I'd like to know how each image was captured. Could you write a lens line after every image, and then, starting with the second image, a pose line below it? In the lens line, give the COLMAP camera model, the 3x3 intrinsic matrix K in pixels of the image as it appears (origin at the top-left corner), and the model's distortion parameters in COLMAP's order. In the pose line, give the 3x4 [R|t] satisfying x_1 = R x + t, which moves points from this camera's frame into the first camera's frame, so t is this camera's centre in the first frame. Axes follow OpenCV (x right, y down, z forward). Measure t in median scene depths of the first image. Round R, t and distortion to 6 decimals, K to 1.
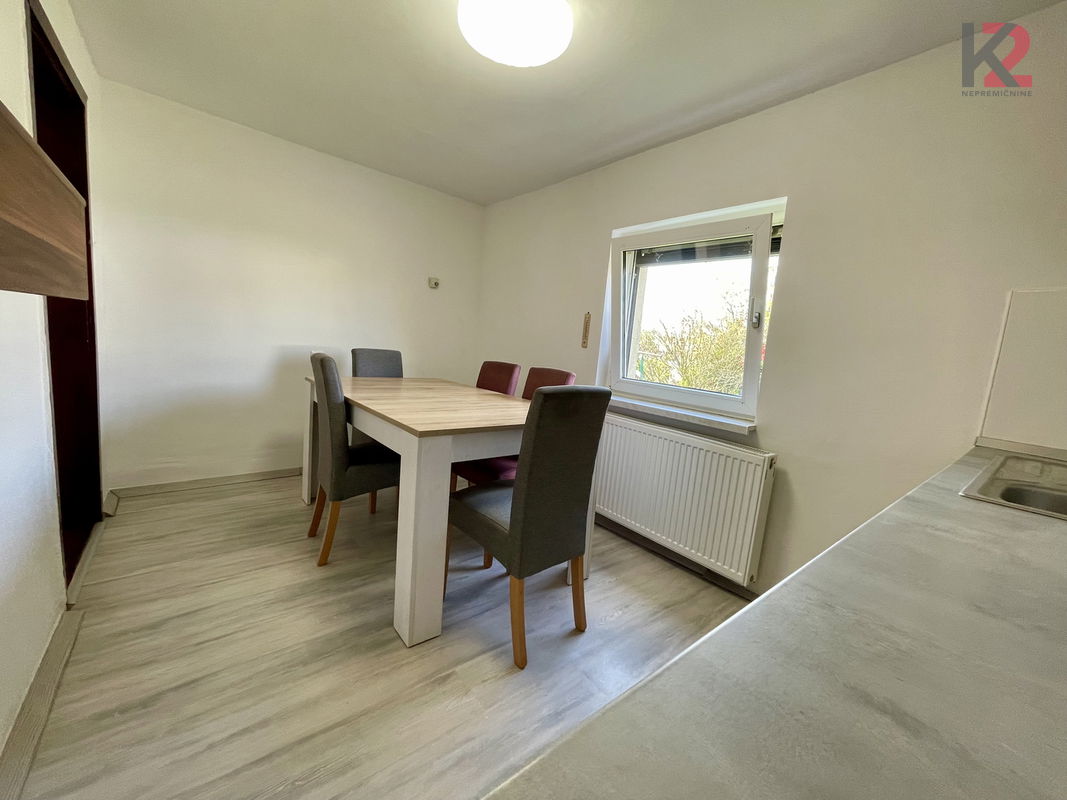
lens RADIAL K [[430.0, 0, 537.2], [0, 430.0, 401.3], [0, 0, 1]] dist [-0.013916, 0.003268]
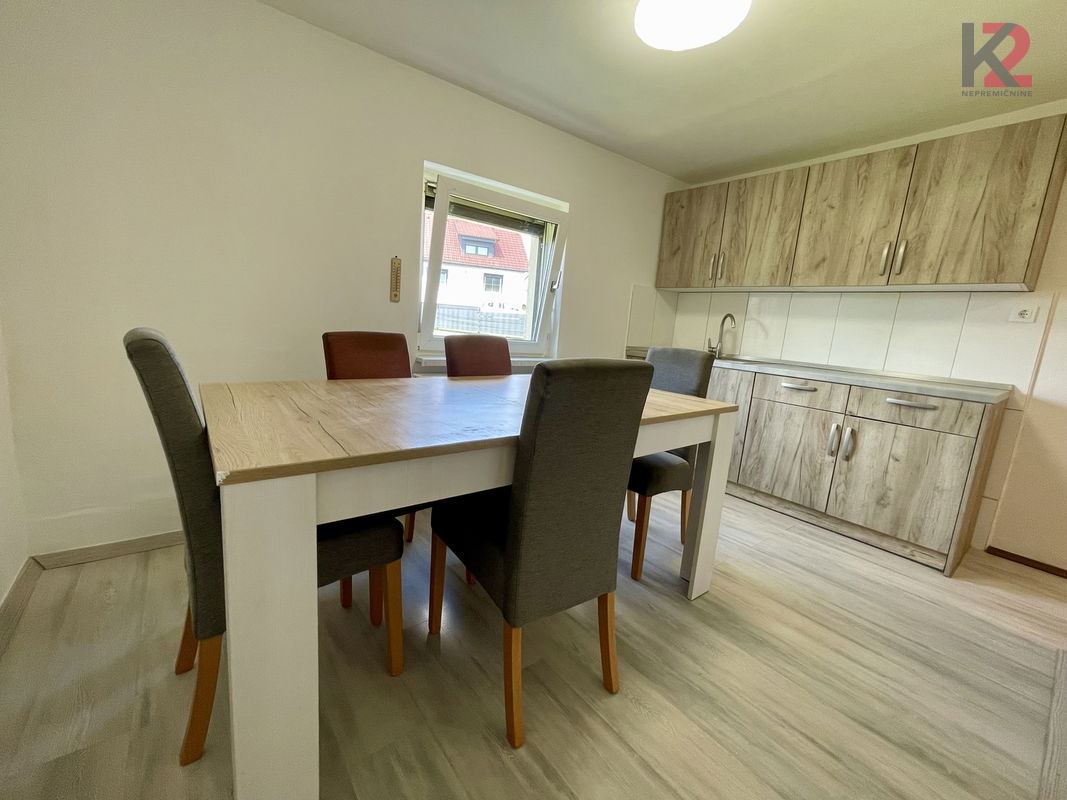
lens RADIAL K [[430.0, 0, 528.6], [0, 430.0, 403.6], [0, 0, 1]] dist [-0.013916, 0.003268]
pose [[0.036062, -0.250891, 0.967343, -1.106508], [0.062708, 0.966634, 0.248369, -0.202150], [-0.997380, 0.051703, 0.050592, 1.174557]]
